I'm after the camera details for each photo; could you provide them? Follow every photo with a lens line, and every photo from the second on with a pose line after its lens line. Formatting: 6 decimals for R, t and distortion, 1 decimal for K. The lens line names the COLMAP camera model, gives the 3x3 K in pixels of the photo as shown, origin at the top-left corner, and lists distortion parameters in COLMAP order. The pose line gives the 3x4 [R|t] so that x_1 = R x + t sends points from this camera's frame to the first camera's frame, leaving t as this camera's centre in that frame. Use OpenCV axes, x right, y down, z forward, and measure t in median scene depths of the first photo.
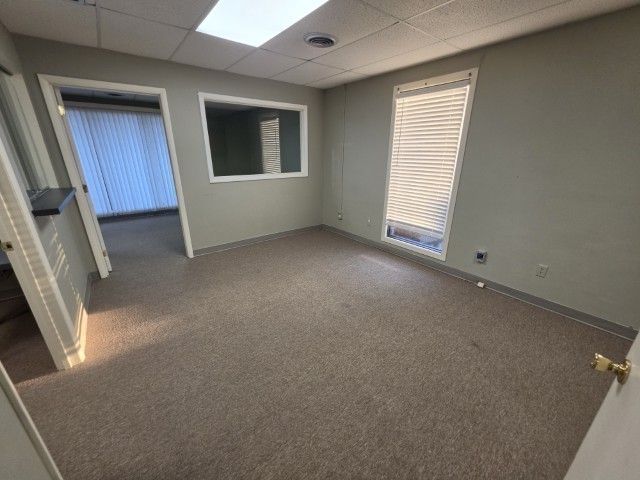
lens RADIAL K [[256.8, 0, 320.9], [0, 256.8, 240.2], [0, 0, 1]] dist [-0.000298, -0.000862]
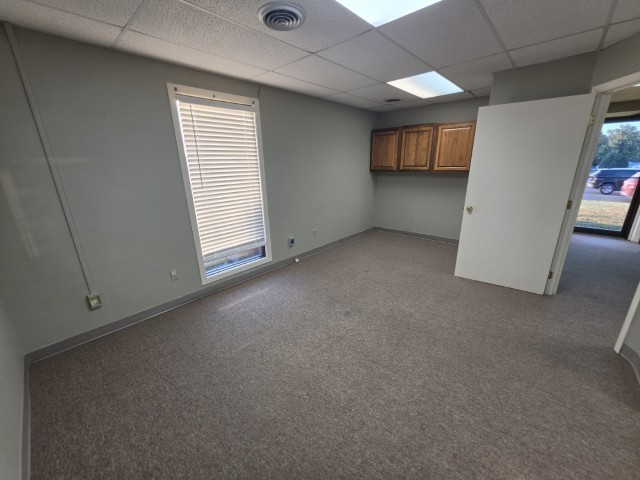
lens RADIAL K [[256.8, 0, 320.3], [0, 256.8, 239.8], [0, 0, 1]] dist [-0.000298, -0.000862]
pose [[-0.161910, -0.285781, 0.944518, -0.608141], [0.345598, 0.880107, 0.325535, -0.298762], [-0.924309, 0.379131, -0.043733, 0.812315]]
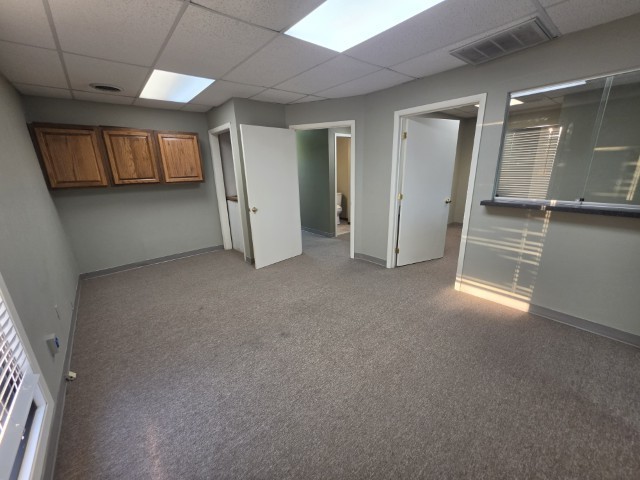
lens RADIAL K [[256.8, 0, 318.9], [0, 256.8, 240.8], [0, 0, 1]] dist [-0.000298, -0.000862]
pose [[-0.999210, 0.033550, -0.021282, -0.014232], [0.015021, 0.814904, 0.579401, -0.436847], [0.036782, 0.578624, -0.814765, 1.227669]]
